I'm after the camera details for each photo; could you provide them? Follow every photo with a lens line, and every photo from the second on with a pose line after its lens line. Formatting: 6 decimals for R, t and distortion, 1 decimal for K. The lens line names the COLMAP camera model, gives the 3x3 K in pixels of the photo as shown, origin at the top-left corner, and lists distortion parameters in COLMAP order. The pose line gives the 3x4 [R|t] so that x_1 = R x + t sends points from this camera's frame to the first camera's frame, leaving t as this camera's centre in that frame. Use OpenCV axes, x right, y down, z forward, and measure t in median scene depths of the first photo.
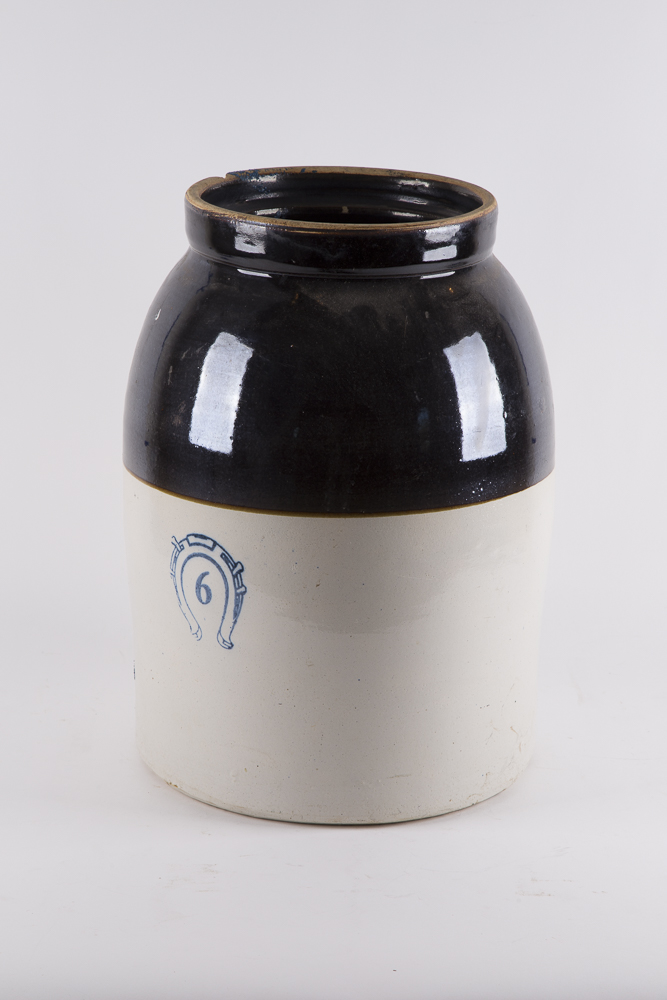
lens RADIAL K [[3103.1, 0, 332.9], [0, 3103.1, 500.1], [0, 0, 1]] dist [0.186525, 0.000000]
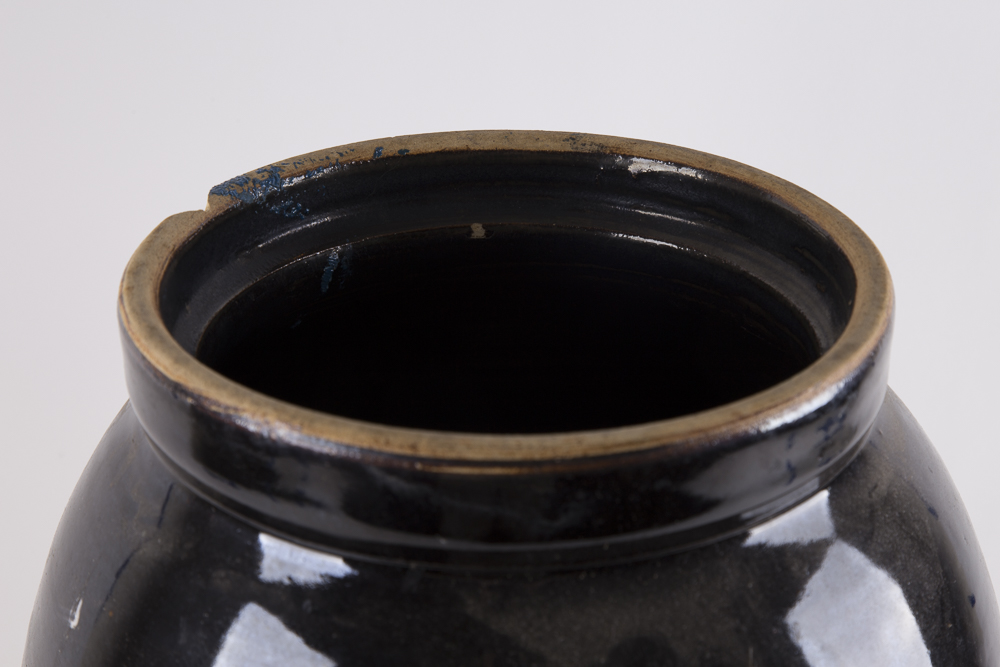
lens RADIAL K [[2329.8, 0, 500.5], [0, 2329.8, 333.5], [0, 0, 1]] dist [0.403555, 0.000000]
pose [[0.990191, -0.088975, 0.107728, -0.033345], [0.072063, 0.985780, 0.151807, -0.141898], [-0.119703, -0.142555, 0.982522, 0.728721]]
